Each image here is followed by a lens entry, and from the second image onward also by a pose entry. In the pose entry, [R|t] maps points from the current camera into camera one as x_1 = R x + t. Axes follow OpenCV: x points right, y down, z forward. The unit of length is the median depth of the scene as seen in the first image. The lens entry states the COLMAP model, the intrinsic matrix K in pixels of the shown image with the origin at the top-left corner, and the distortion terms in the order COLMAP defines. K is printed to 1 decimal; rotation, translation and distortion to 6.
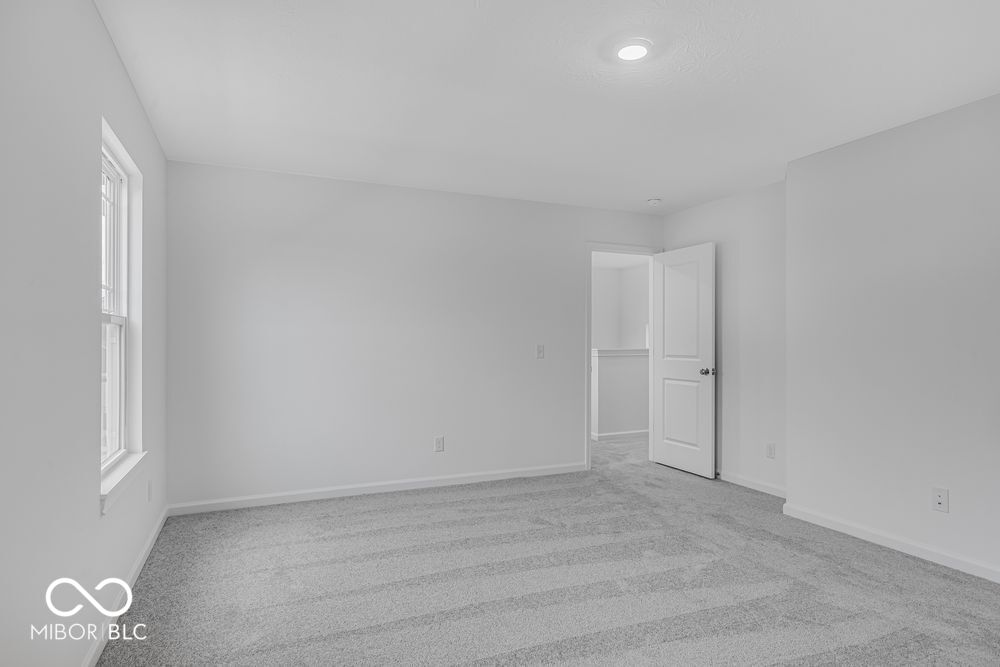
lens RADIAL K [[561.8, 0, 496.5], [0, 561.8, 335.3], [0, 0, 1]] dist [0.045538, 0.000078]
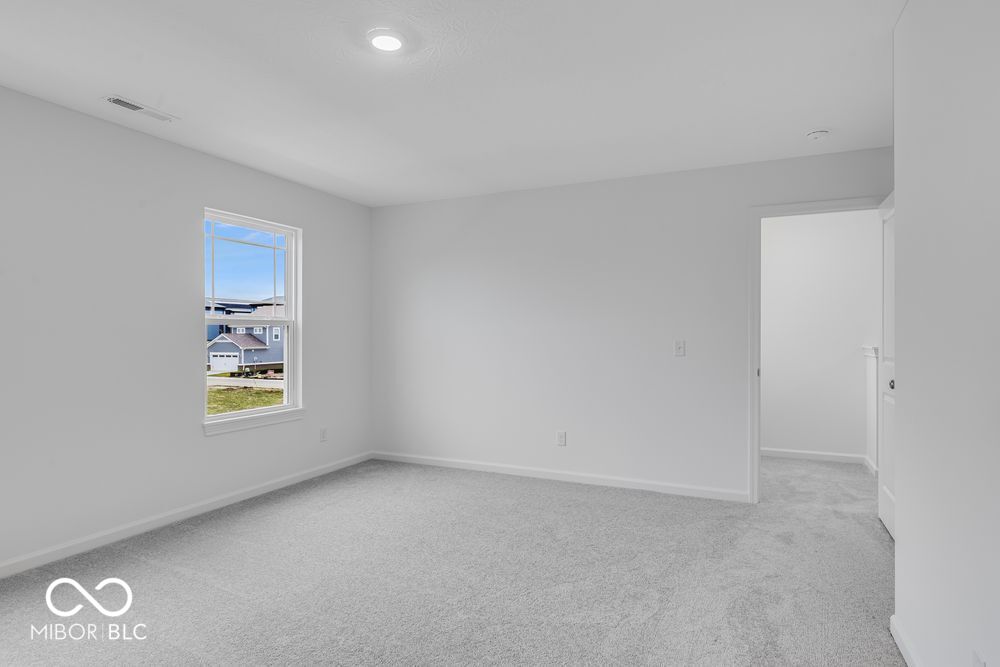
lens RADIAL K [[561.8, 0, 496.5], [0, 561.8, 335.3], [0, 0, 1]] dist [0.045538, 0.000078]
pose [[0.668121, 0.003647, -0.744044, 0.565717], [0.011325, 0.999822, 0.015069, -0.006916], [0.743967, -0.018494, 0.667961, 0.249091]]
